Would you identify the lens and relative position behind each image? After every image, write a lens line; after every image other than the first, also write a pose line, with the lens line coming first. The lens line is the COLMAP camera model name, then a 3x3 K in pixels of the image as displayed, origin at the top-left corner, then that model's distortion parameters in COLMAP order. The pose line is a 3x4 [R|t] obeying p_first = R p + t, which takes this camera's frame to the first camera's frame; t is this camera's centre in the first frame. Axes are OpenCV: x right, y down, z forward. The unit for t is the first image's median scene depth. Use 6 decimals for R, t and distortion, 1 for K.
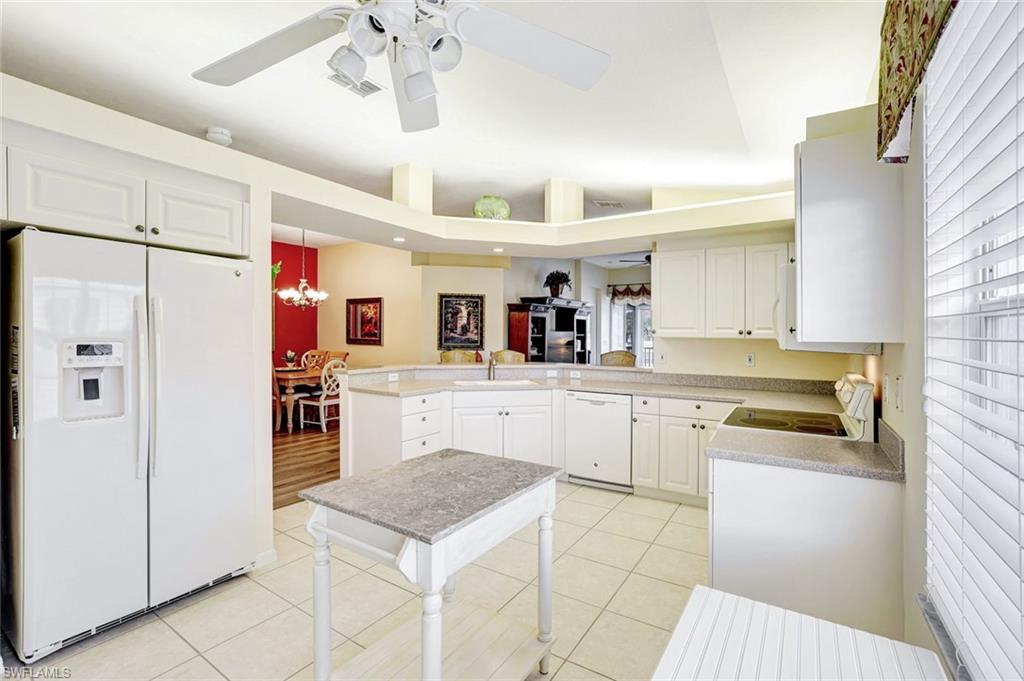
lens RADIAL K [[463.8, 0, 505.6], [0, 463.8, 333.6], [0, 0, 1]] dist [-0.003369, -0.000235]
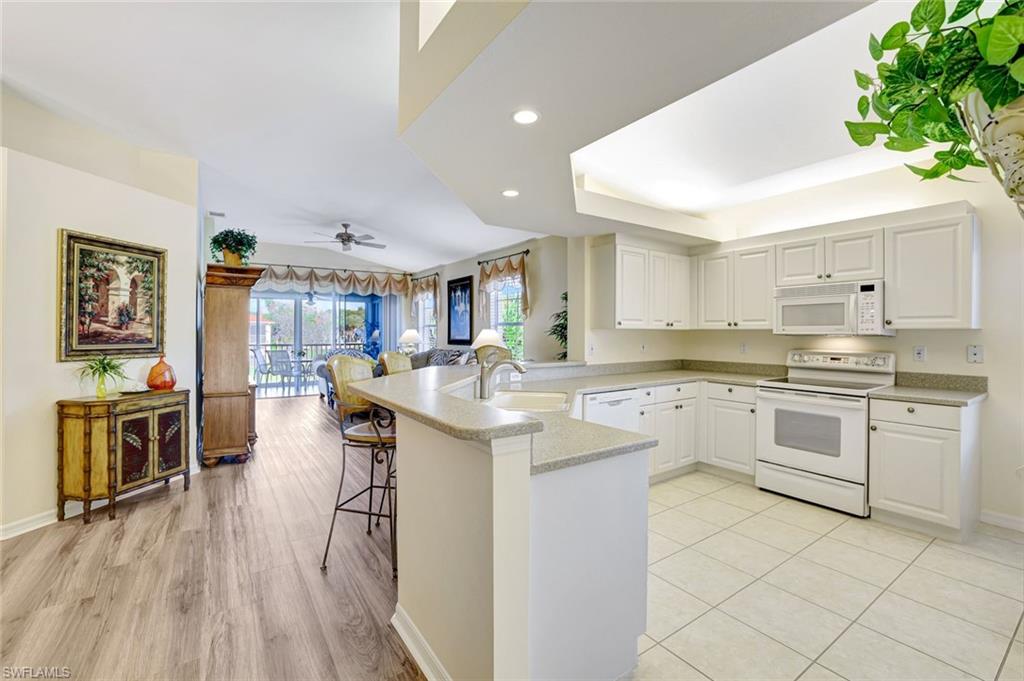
lens RADIAL K [[430.4, 0, 510.4], [0, 430.4, 326.9], [0, 0, 1]] dist [-0.001938, -0.000202]
pose [[0.393469, 0.004243, 0.919328, -0.342381], [-0.000256, 0.999990, -0.004506, 0.004522], [-0.919338, 0.001537, 0.393466, 0.462627]]
